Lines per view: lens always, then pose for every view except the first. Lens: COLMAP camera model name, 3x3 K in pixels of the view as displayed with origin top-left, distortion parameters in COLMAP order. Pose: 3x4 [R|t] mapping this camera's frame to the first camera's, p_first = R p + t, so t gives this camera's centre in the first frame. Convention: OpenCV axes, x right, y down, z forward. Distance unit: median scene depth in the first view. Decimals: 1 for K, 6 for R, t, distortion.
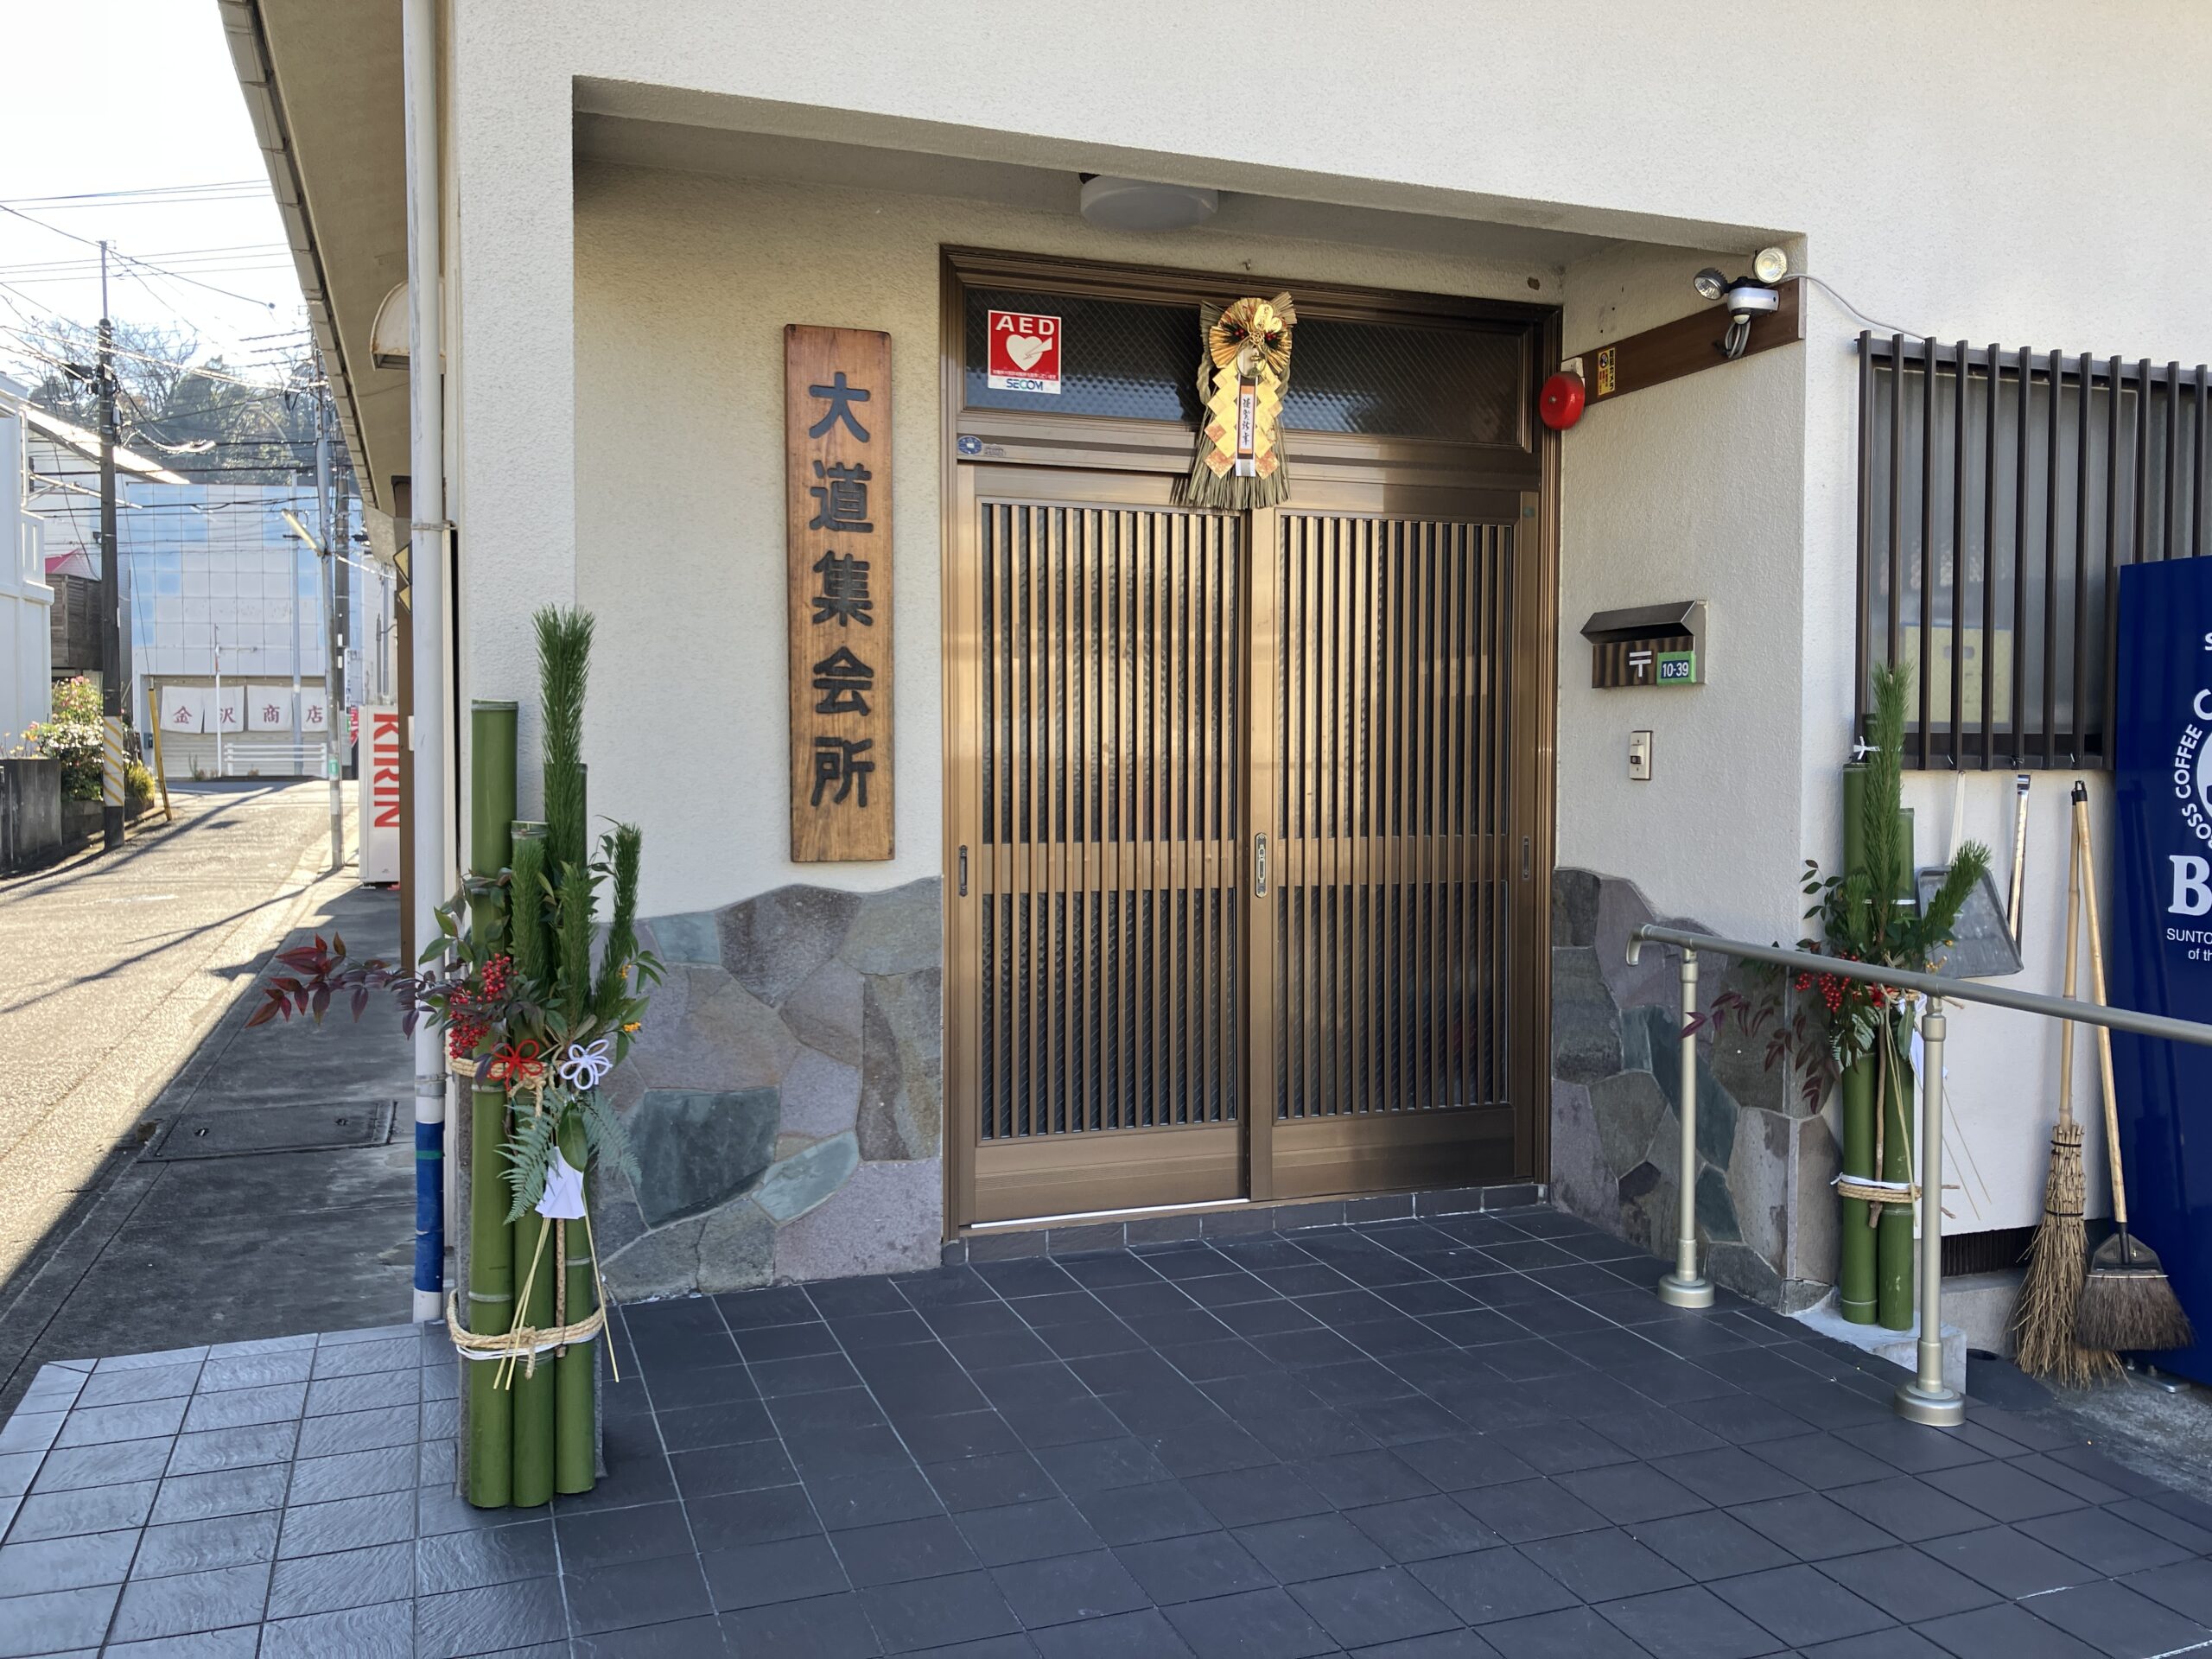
lens RADIAL K [[1796.2, 0, 1119.1], [0, 1796.2, 824.5], [0, 0, 1]] dist [0.128813, -0.188741]
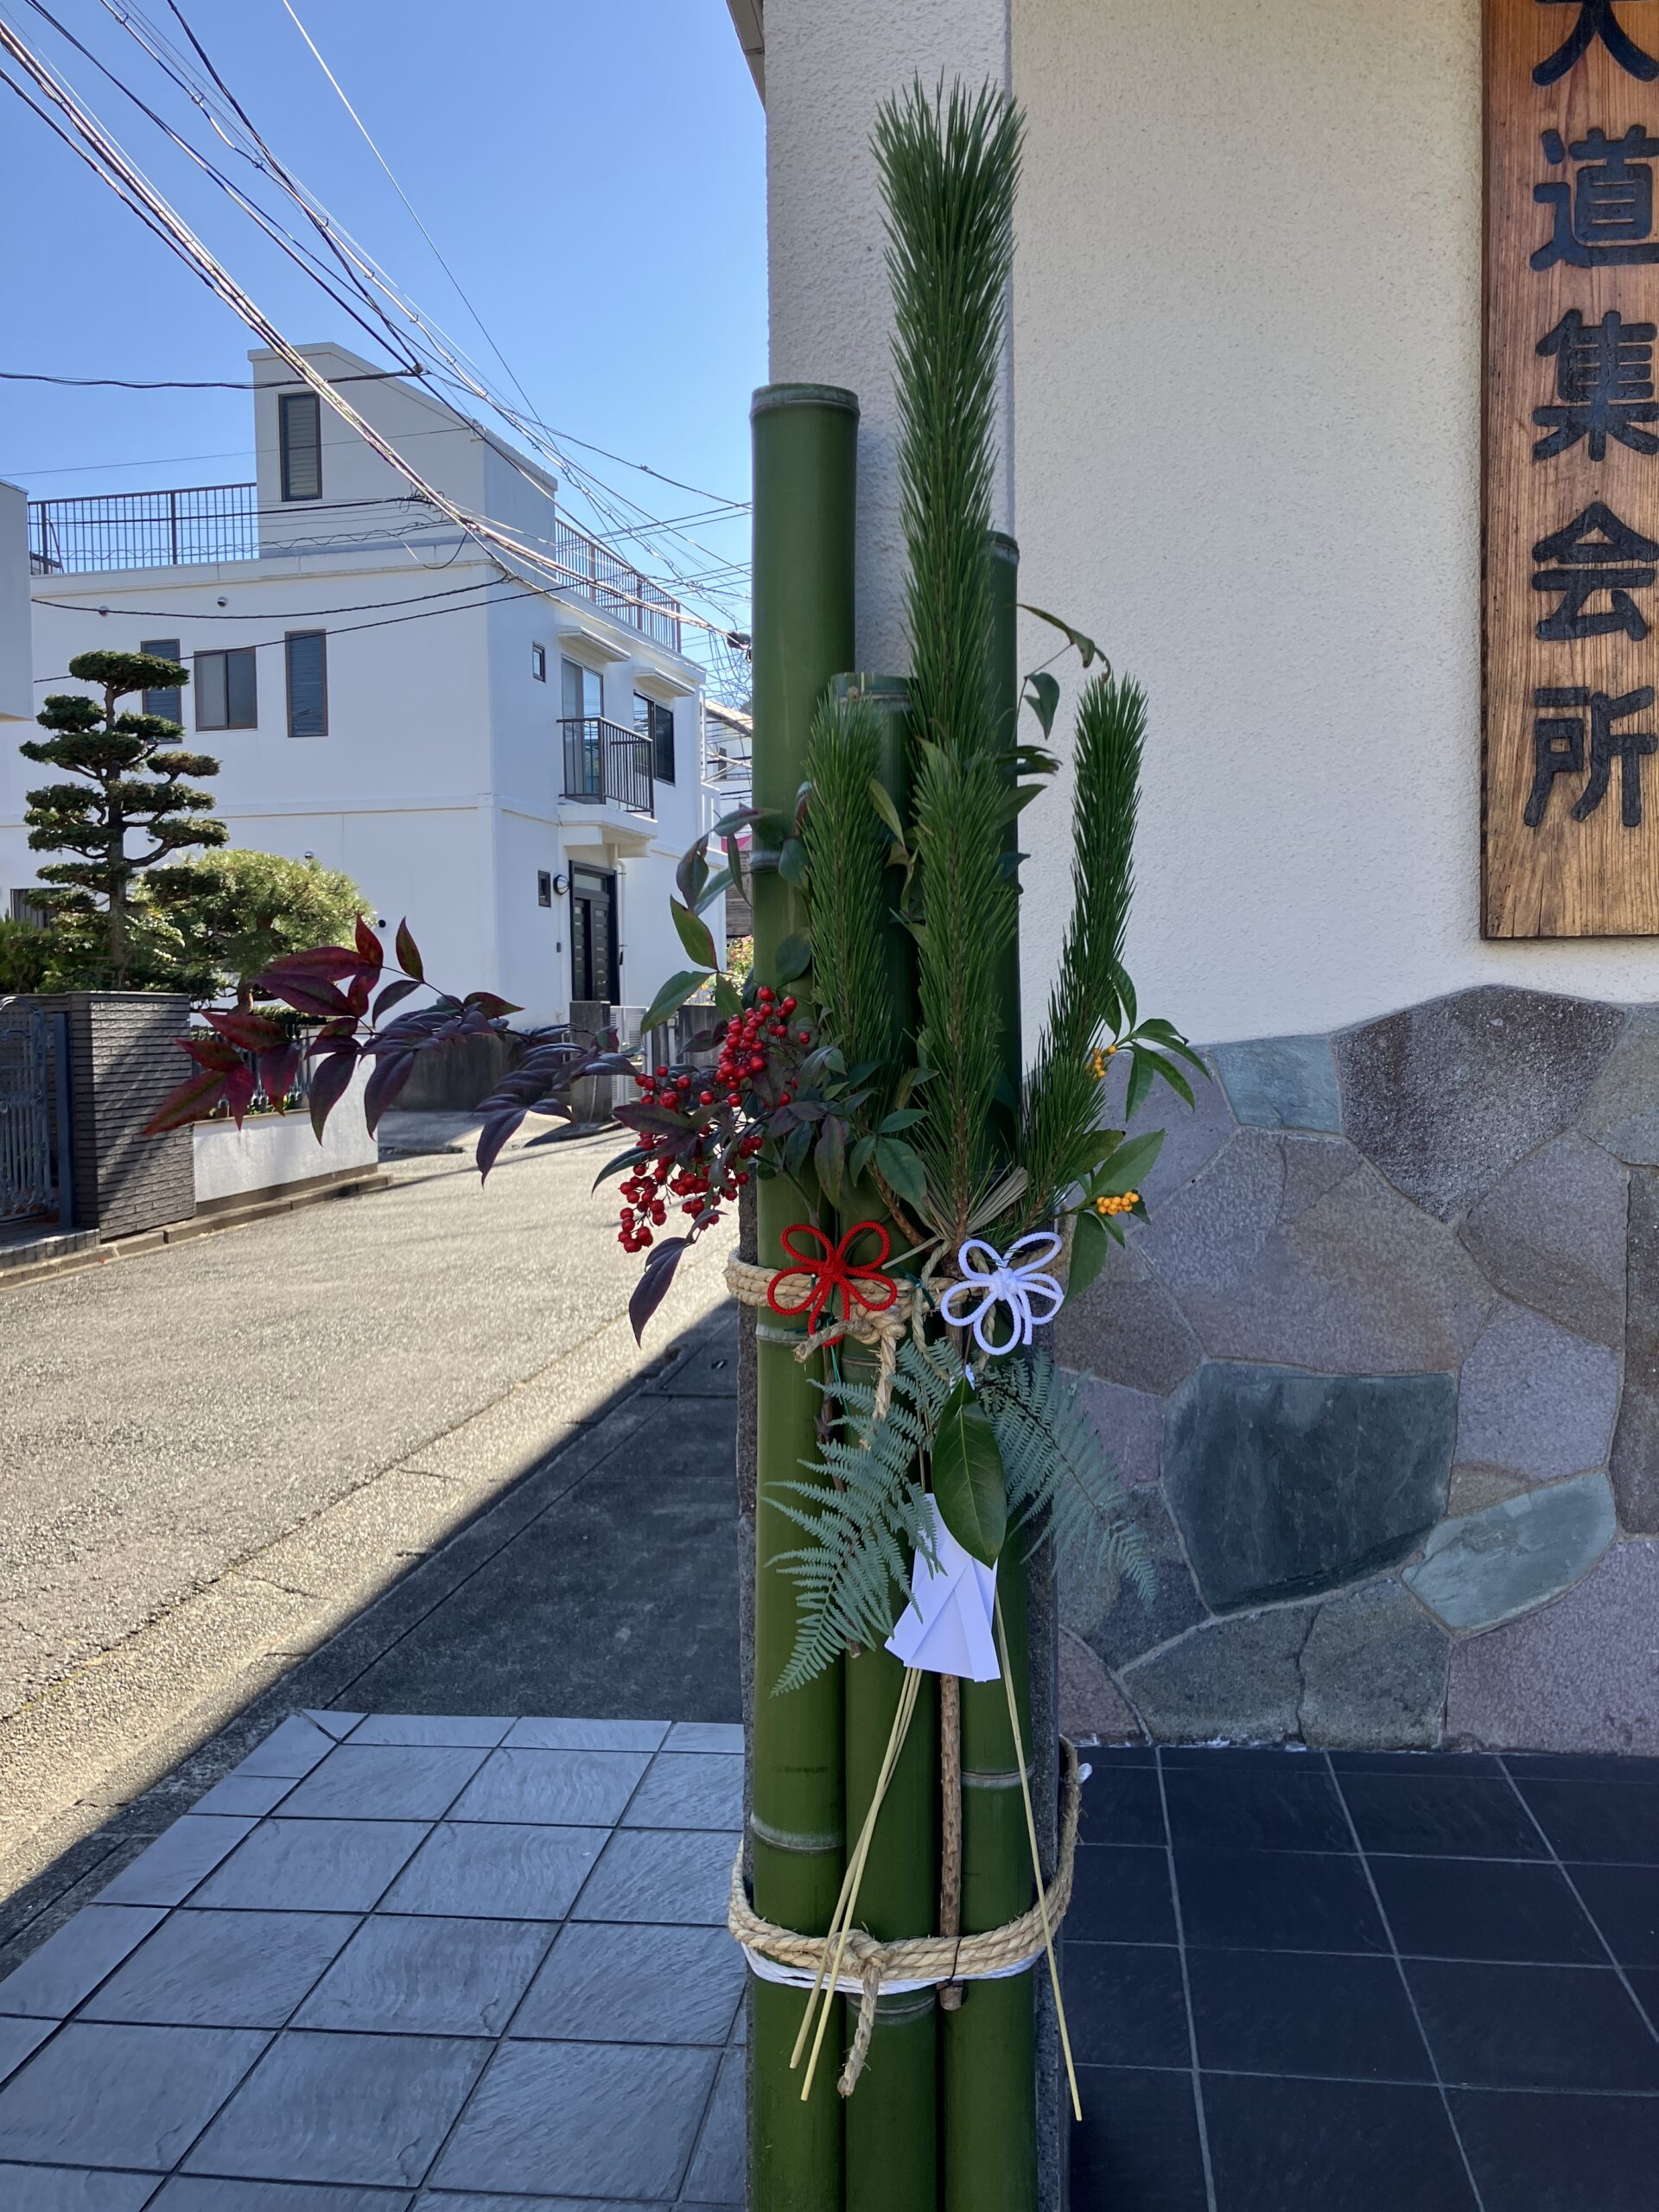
lens RADIAL K [[1802.0, 0, 860.8], [0, 1802.0, 1113.7], [0, 0, 1]] dist [0.012777, -0.009760]
pose [[0.888788, 0.009856, -0.458212, -0.103148], [-0.003668, 0.999890, 0.014393, 0.063537], [0.458303, -0.011112, 0.888727, 0.462337]]
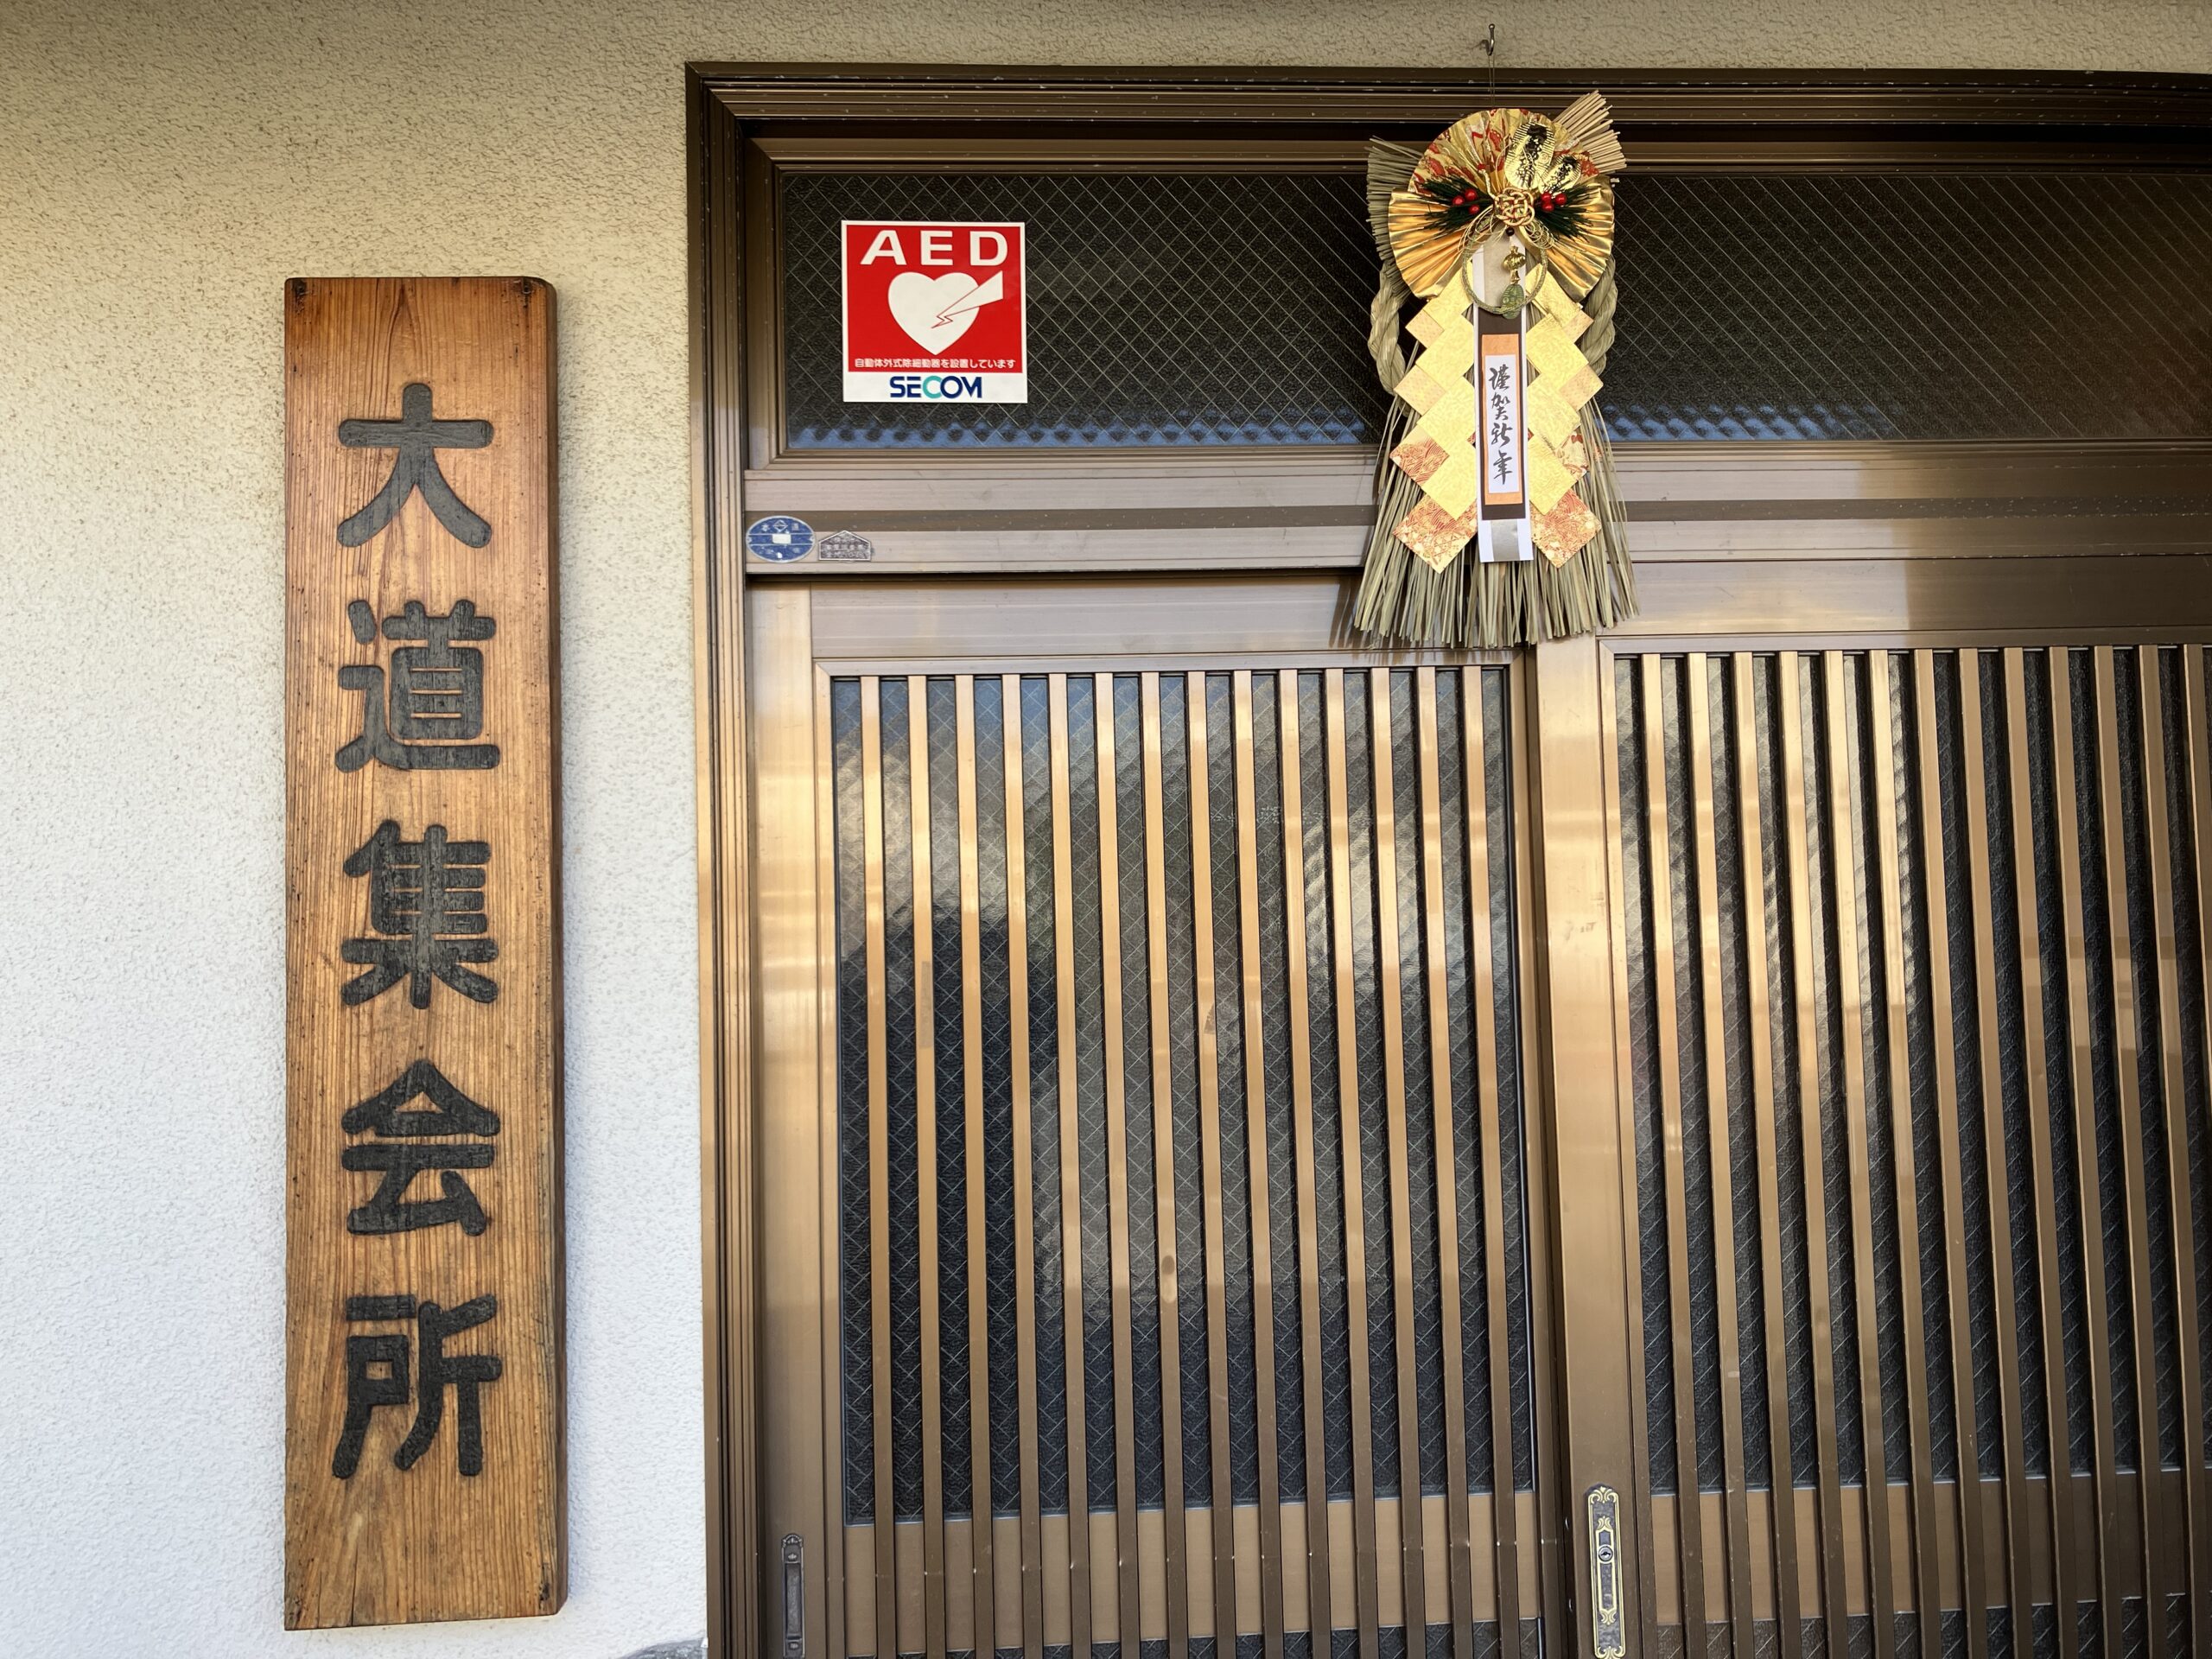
lens RADIAL K [[1793.6, 0, 1138.1], [0, 1793.6, 838.0], [0, 0, 1]] dist [0.016480, 0.004617]
pose [[0.959224, -0.042011, -0.279507, 0.107810], [0.016546, 0.995543, -0.092848, -0.107772], [0.282162, 0.084437, 0.955644, 0.666214]]
